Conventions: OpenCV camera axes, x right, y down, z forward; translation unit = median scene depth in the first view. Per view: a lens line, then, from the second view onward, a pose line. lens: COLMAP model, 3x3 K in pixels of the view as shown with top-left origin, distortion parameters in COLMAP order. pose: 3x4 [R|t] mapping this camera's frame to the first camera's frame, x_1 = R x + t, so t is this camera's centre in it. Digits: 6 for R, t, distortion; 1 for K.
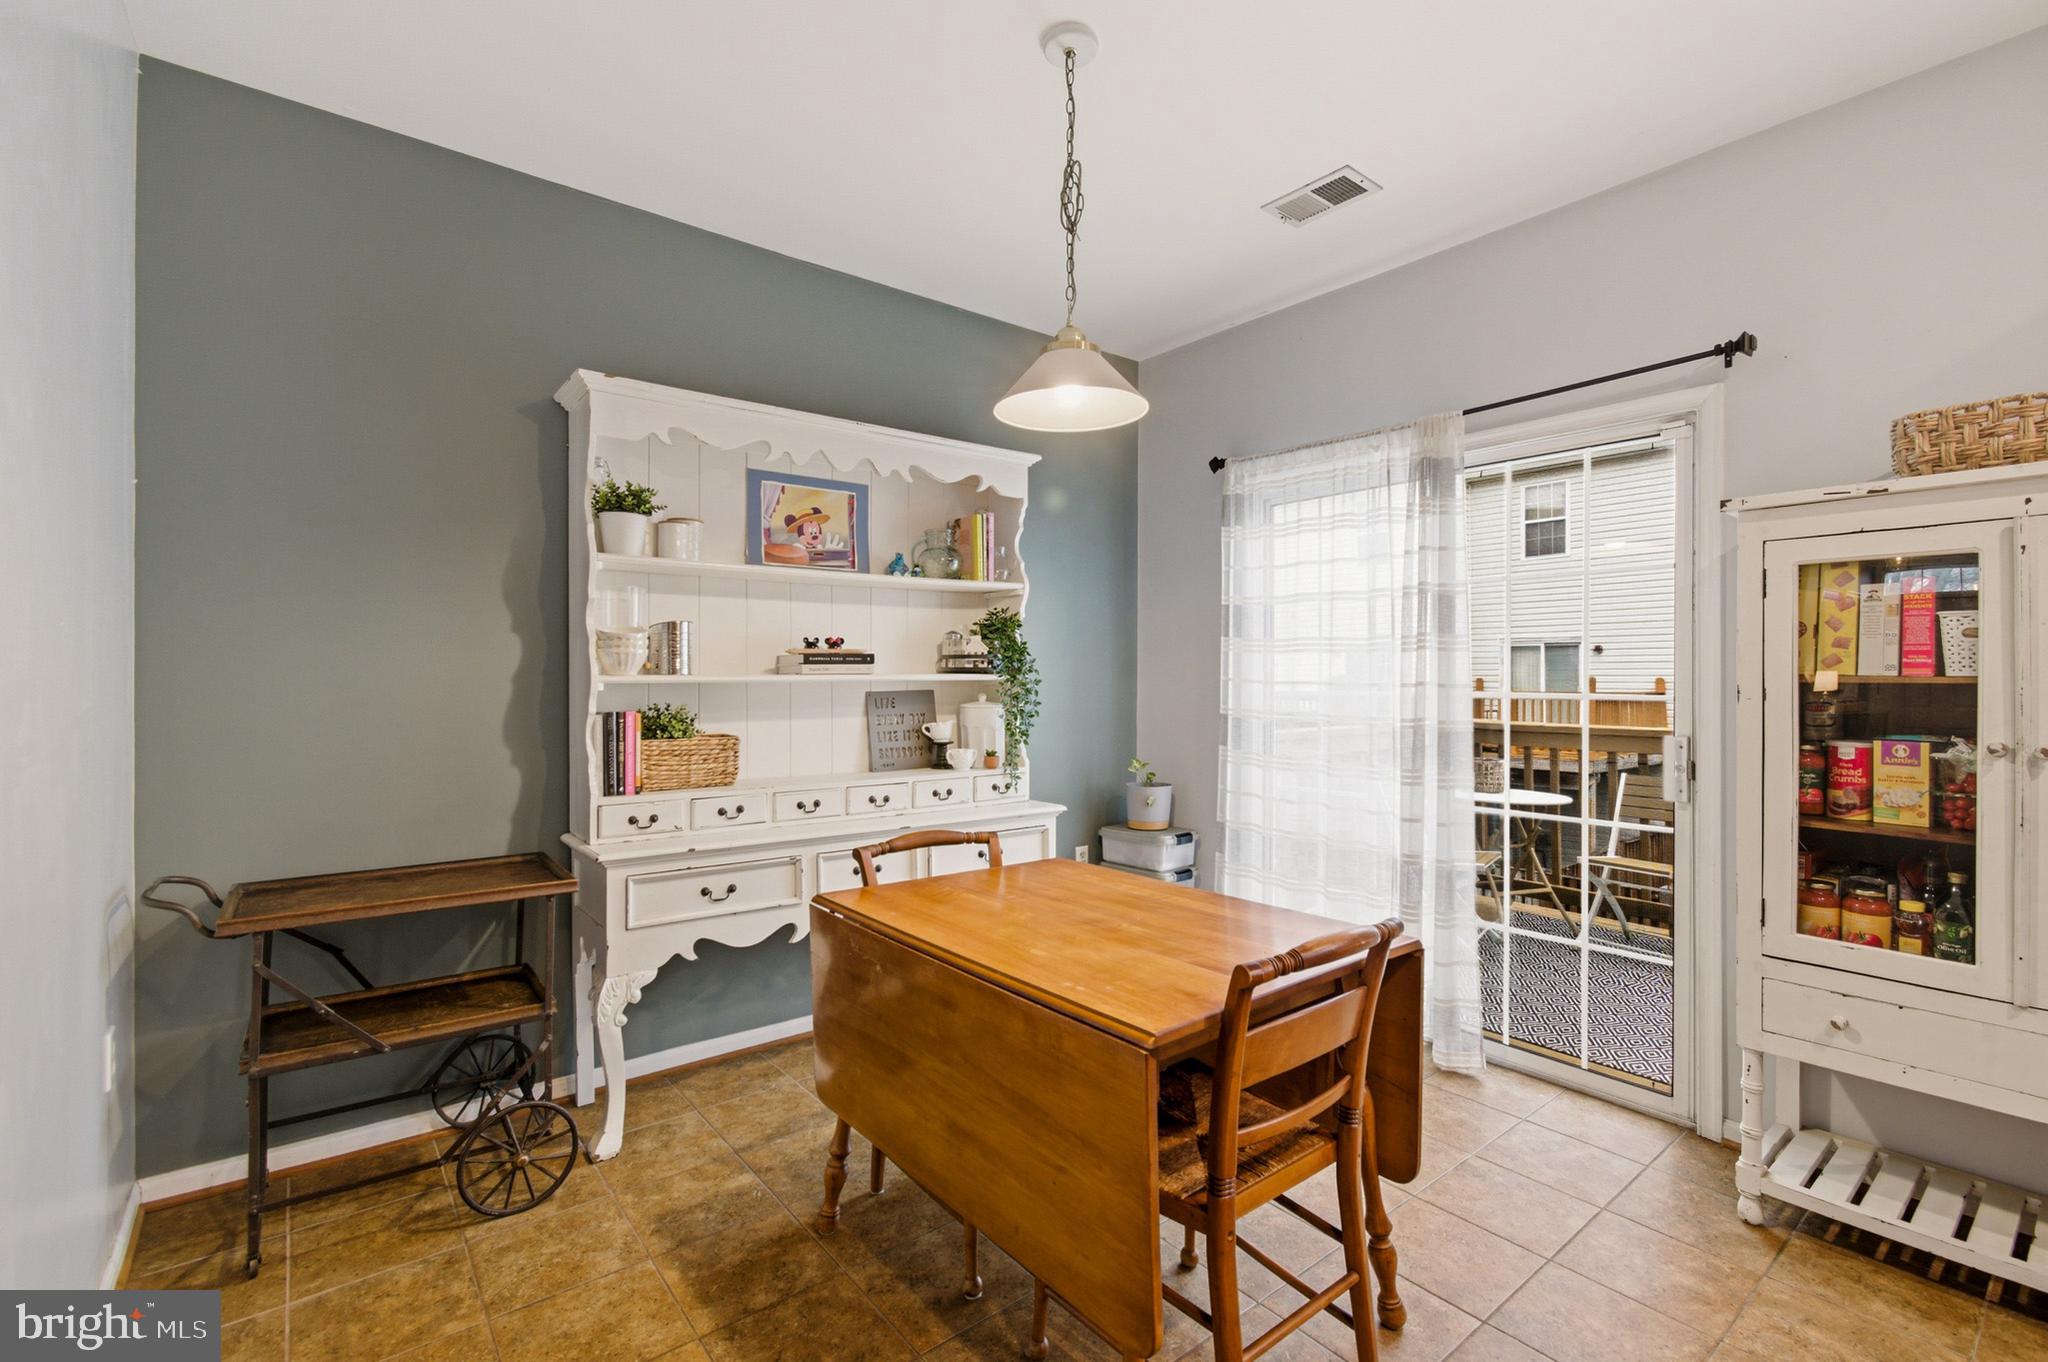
lens RADIAL K [[912.0, 0, 1031.5], [0, 912.0, 682.2], [0, 0, 1]] dist [-0.007087, 0.002707]
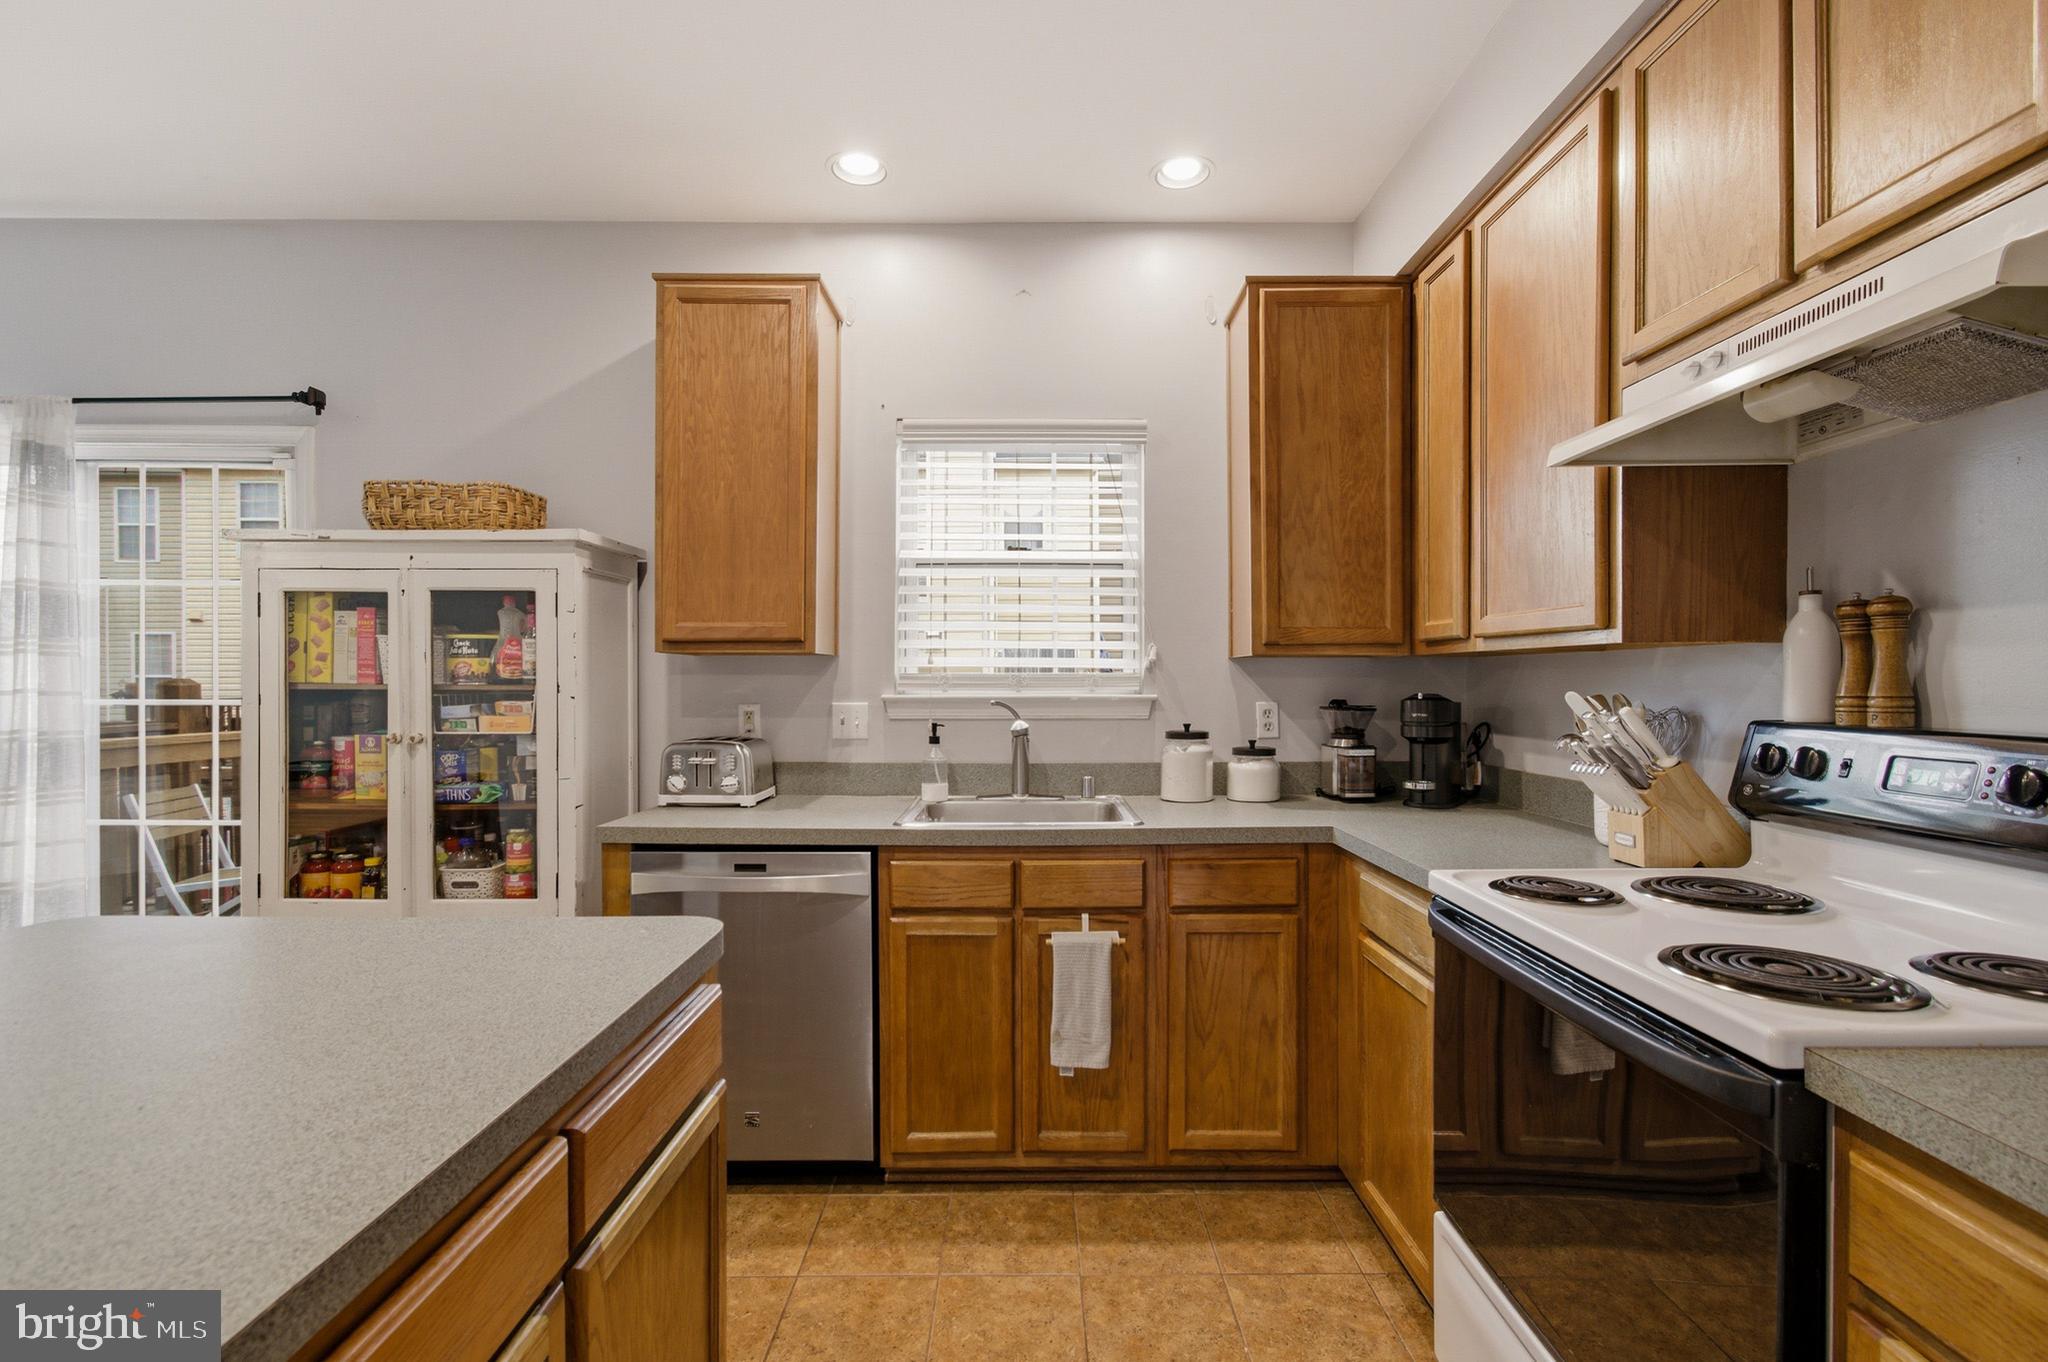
lens RADIAL K [[912.0, 0, 1040.4], [0, 912.0, 685.2], [0, 0, 1]] dist [-0.007087, 0.002707]
pose [[0.614904, -0.003691, 0.788594, 0.397065], [0.002808, 0.999993, 0.002492, -0.004098], [-0.788597, 0.000682, 0.614910, -0.405095]]
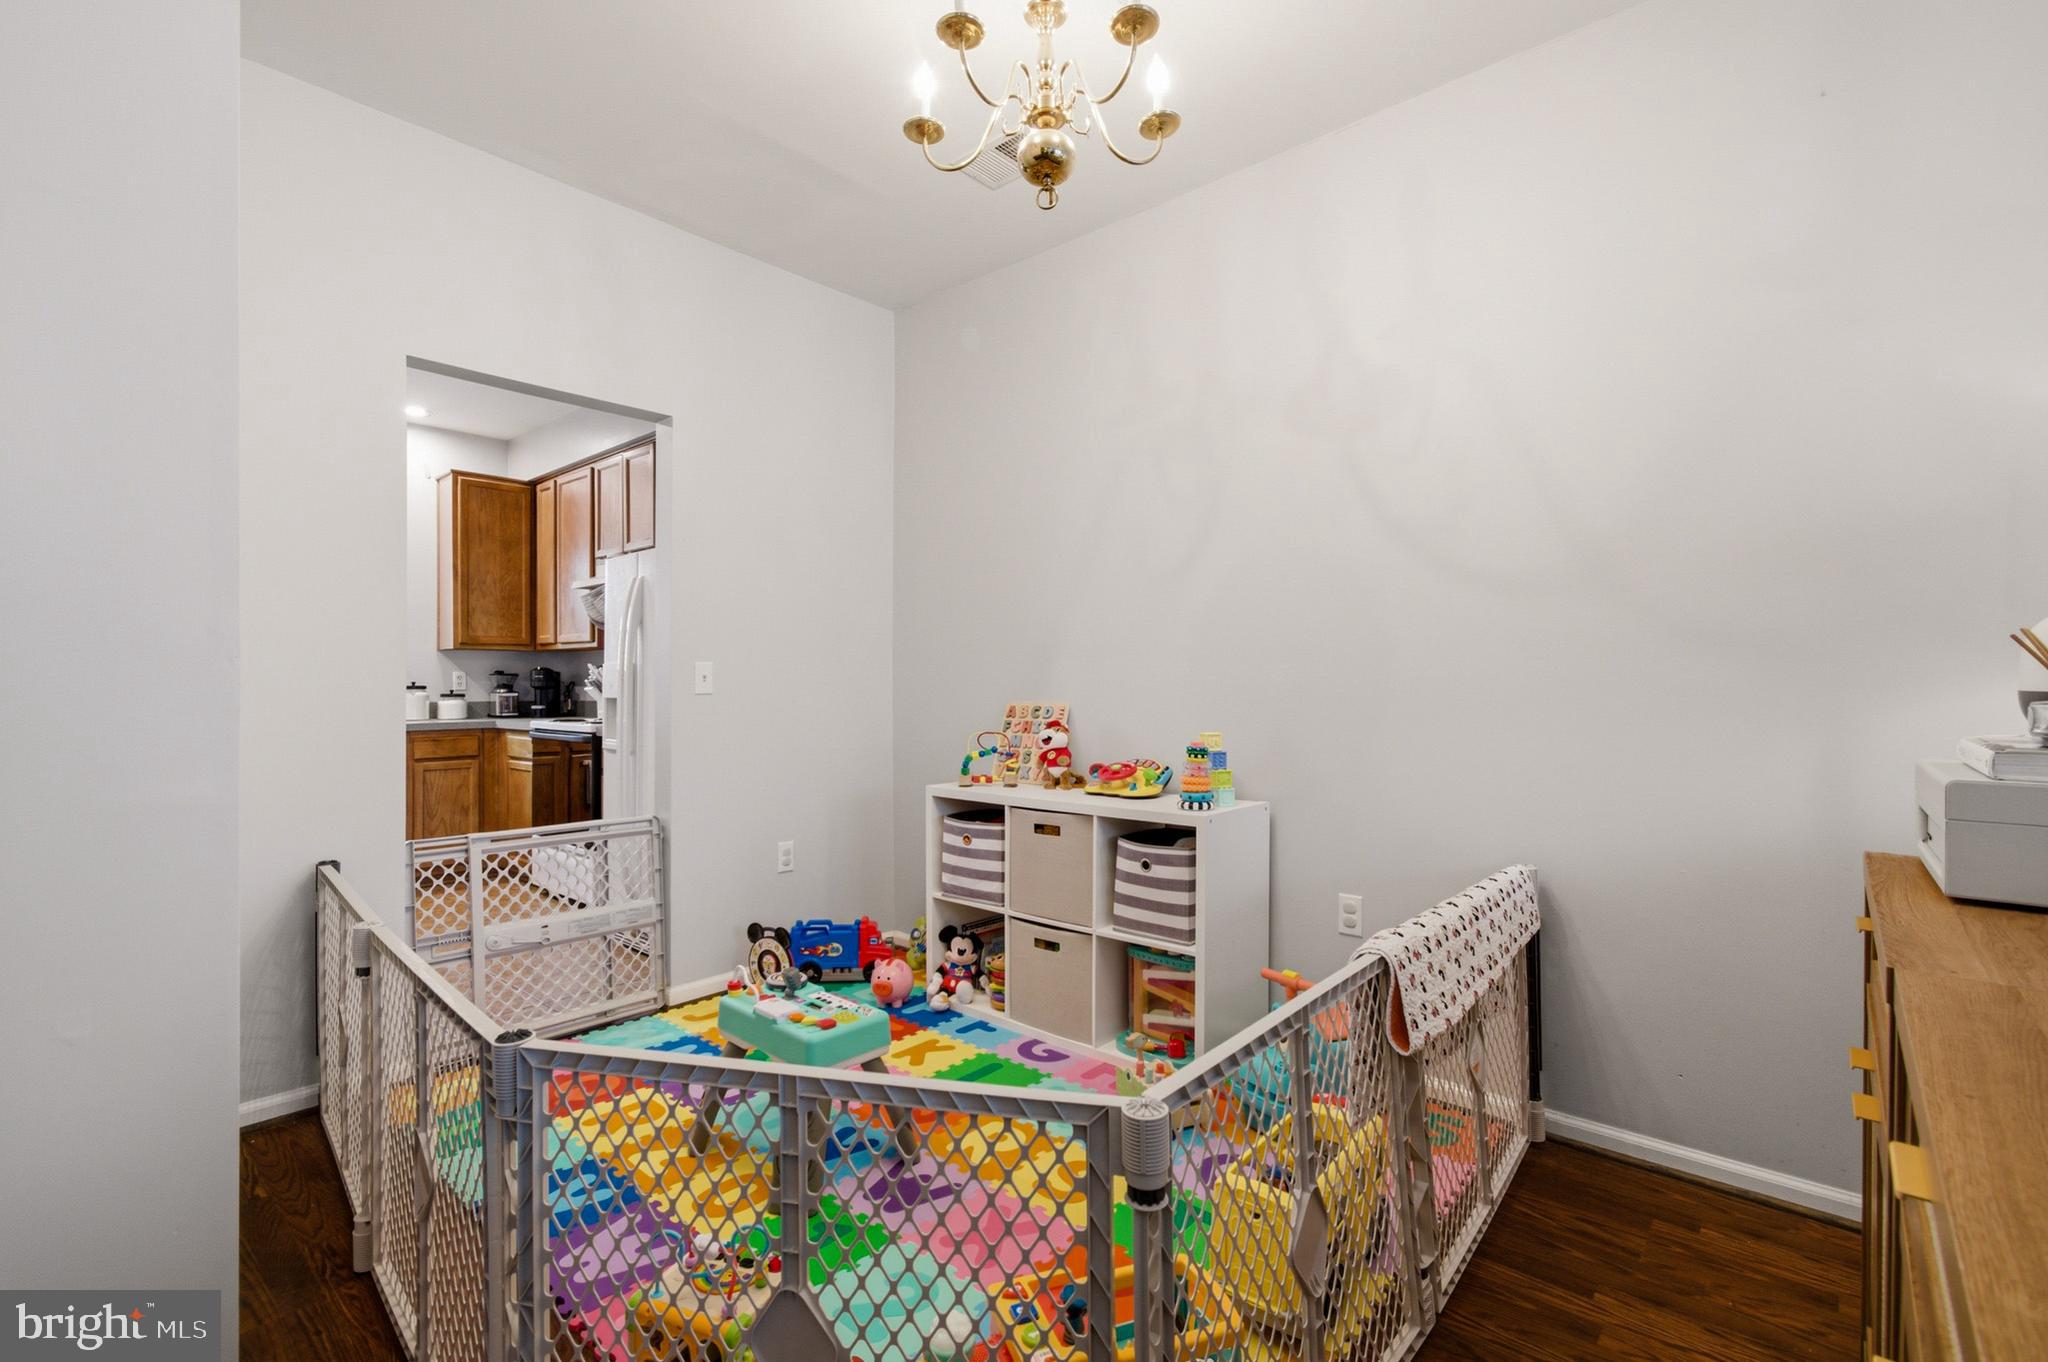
lens RADIAL K [[912.0, 0, 1043.5], [0, 912.0, 681.5], [0, 0, 1]] dist [-0.007087, 0.002707]
pose [[-0.179563, -0.002347, 0.983744, -0.983804], [-0.000271, 0.999997, 0.002337, 0.038028], [-0.983746, 0.000153, -0.179563, -0.937039]]
